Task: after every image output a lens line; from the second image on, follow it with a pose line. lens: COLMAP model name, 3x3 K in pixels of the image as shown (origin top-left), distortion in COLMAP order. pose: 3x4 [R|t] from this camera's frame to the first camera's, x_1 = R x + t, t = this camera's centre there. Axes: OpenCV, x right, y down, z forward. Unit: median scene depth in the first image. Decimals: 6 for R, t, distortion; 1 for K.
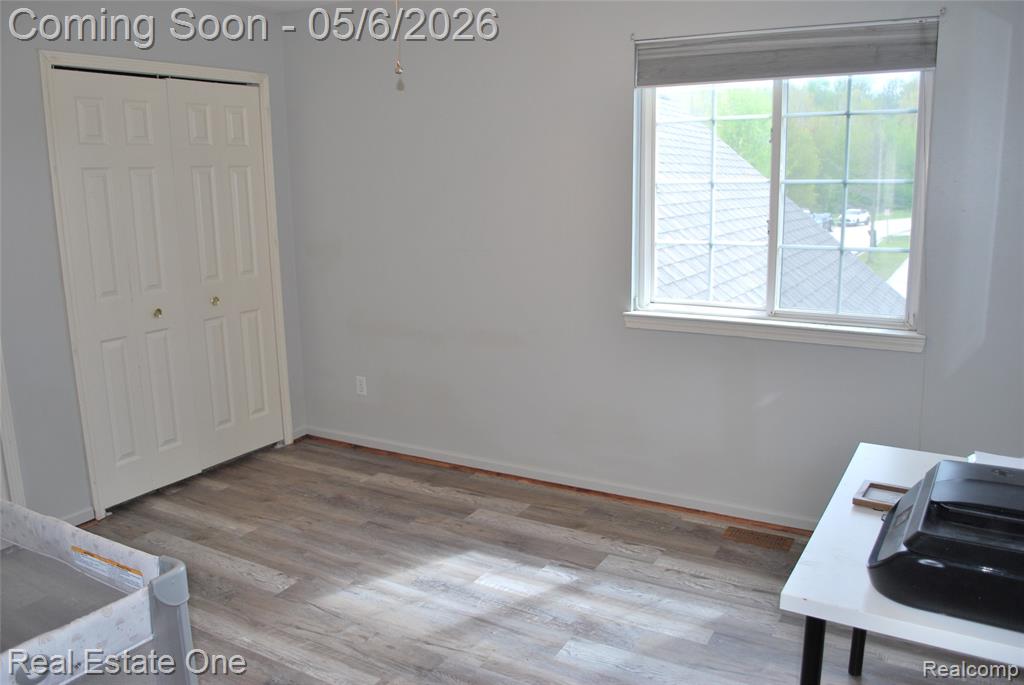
lens RADIAL K [[803.8, 0, 517.3], [0, 803.8, 338.5], [0, 0, 1]] dist [-0.077801, 0.002461]
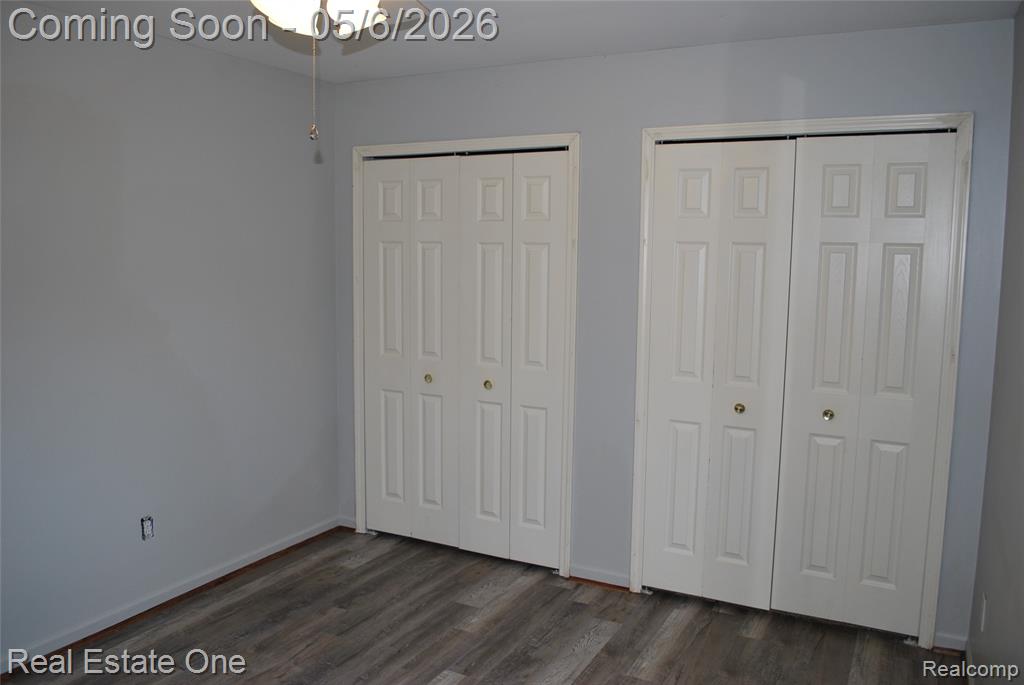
lens RADIAL K [[803.8, 0, 515.3], [0, 803.8, 347.6], [0, 0, 1]] dist [-0.077801, 0.002461]
pose [[0.043811, 0.134978, -0.989880, 0.373540], [-0.211374, 0.969652, 0.122865, -0.144475], [0.976423, 0.203852, 0.071012, 0.642212]]
